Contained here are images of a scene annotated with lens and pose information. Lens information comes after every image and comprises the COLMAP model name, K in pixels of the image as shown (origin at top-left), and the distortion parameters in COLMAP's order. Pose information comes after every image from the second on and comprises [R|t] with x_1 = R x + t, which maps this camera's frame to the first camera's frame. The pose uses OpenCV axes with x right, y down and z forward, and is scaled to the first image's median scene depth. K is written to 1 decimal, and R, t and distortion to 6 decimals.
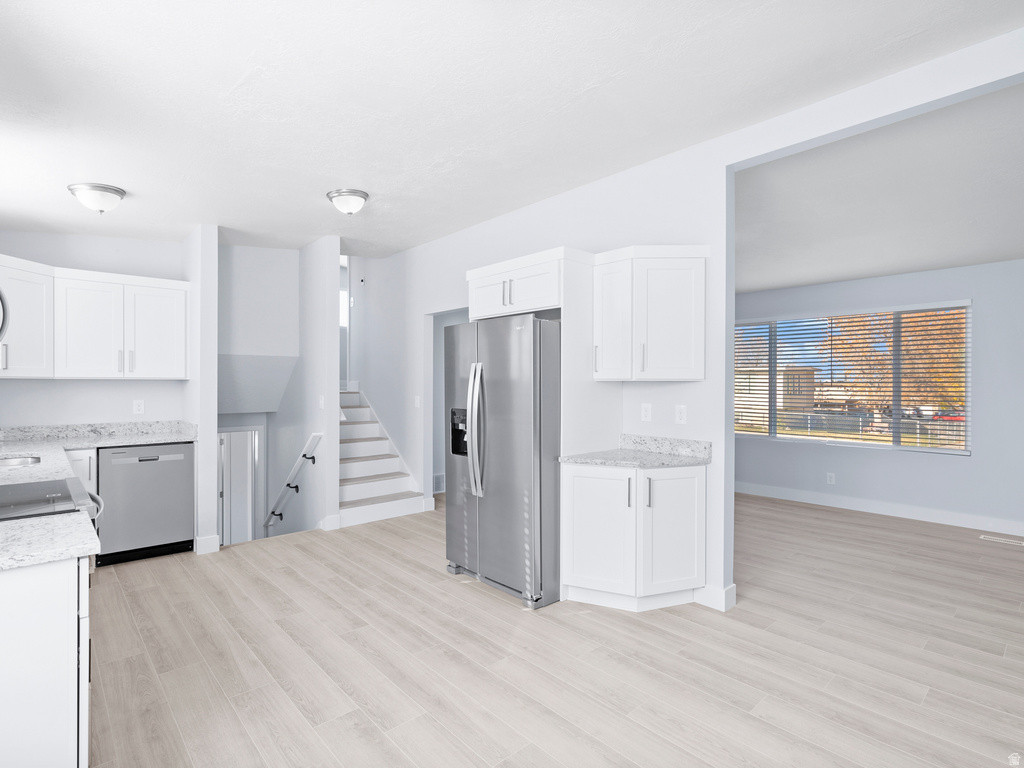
lens RADIAL K [[529.6, 0, 507.6], [0, 529.6, 386.0], [0, 0, 1]] dist [0.000242, 0.001114]
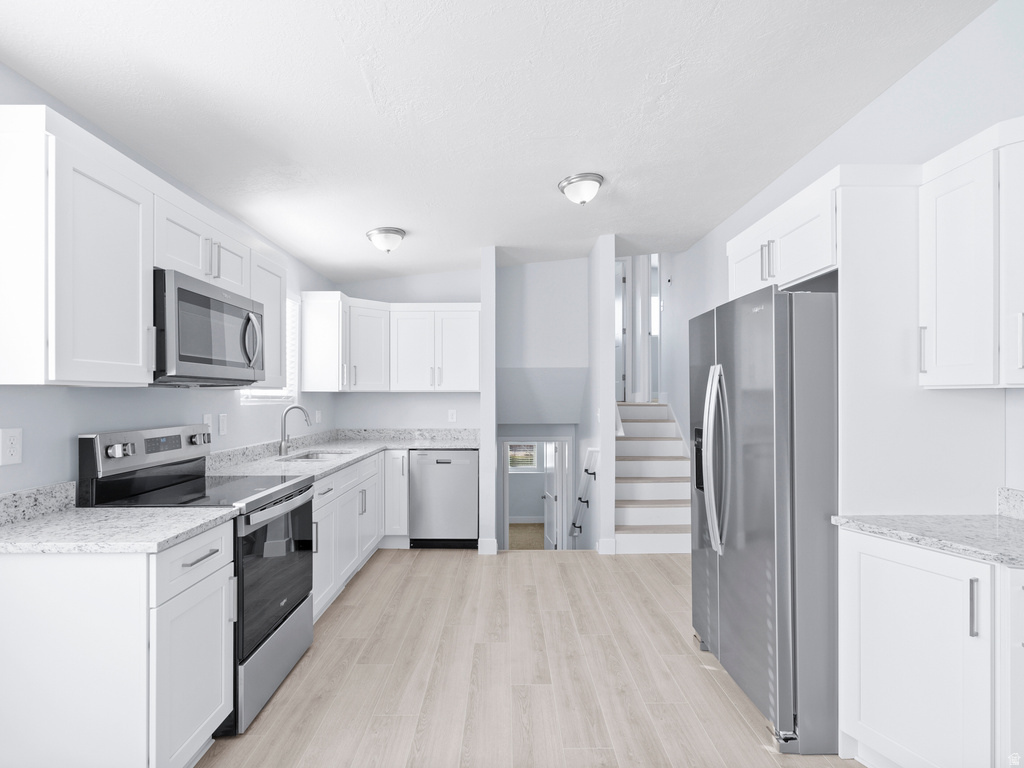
lens RADIAL K [[523.1, 0, 509.6], [0, 523.1, 393.0], [0, 0, 1]] dist [-0.001575, 0.000378]
pose [[0.746716, -0.005789, -0.665118, 0.190552], [-0.000300, 0.999959, -0.009040, -0.000042], [0.665143, 0.006949, 0.746684, 0.269397]]
